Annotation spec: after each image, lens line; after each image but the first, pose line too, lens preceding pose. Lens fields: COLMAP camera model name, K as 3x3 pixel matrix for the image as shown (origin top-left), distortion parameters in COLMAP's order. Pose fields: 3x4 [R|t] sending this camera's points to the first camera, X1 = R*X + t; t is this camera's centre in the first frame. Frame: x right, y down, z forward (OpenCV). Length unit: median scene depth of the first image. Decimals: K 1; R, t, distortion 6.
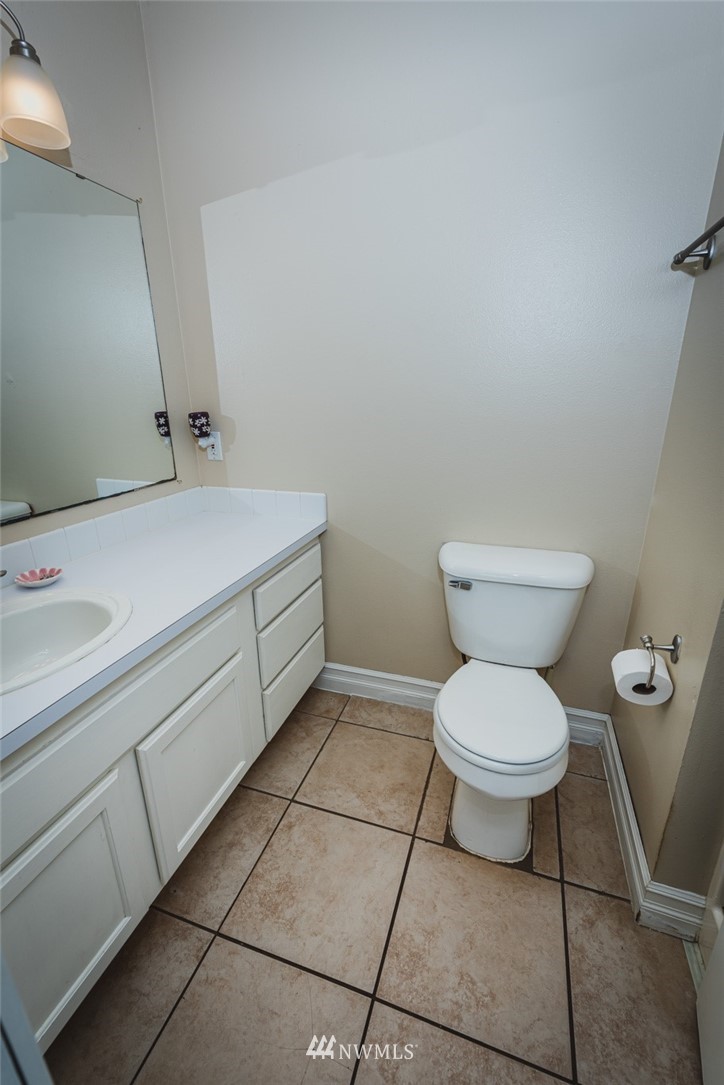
lens RADIAL K [[466.3, 0, 362.0], [0, 466.3, 542.5], [0, 0, 1]] dist [-0.000390, 0.000024]
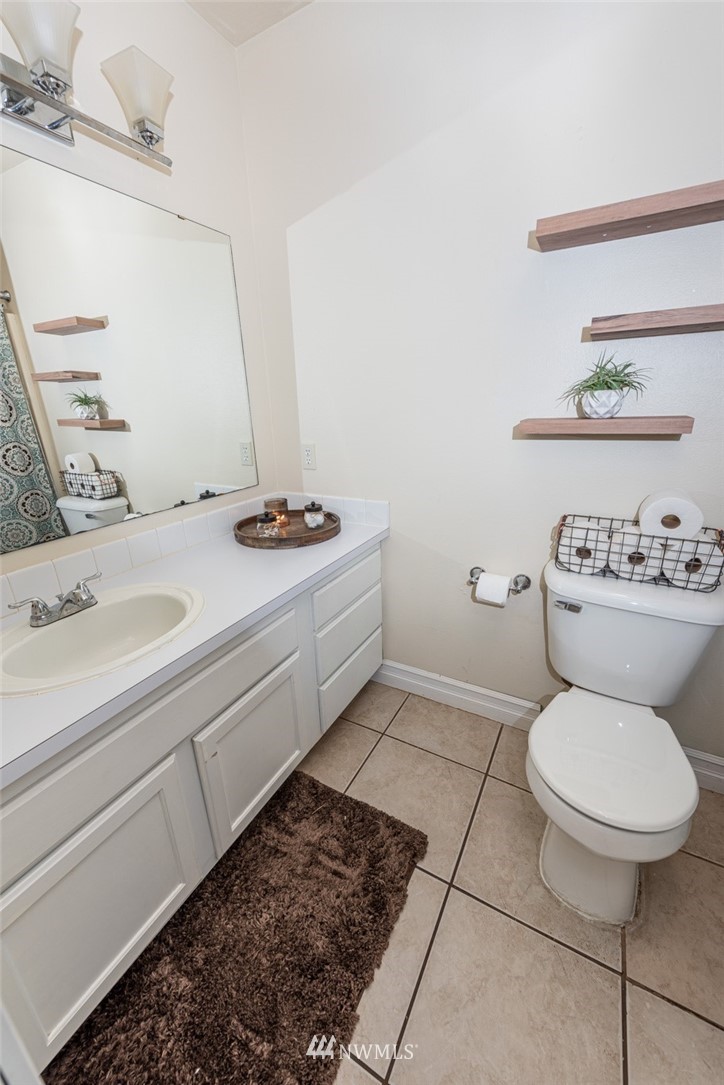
lens RADIAL K [[416.8, 0, 339.6], [0, 416.8, 540.3], [0, 0, 1]] dist [-0.015920, -0.000104]
pose [[0.975250, 0.038414, -0.217742, 0.033667], [-0.037645, 0.999262, 0.007678, -0.031451], [0.217876, 0.000709, 0.975976, 0.100804]]
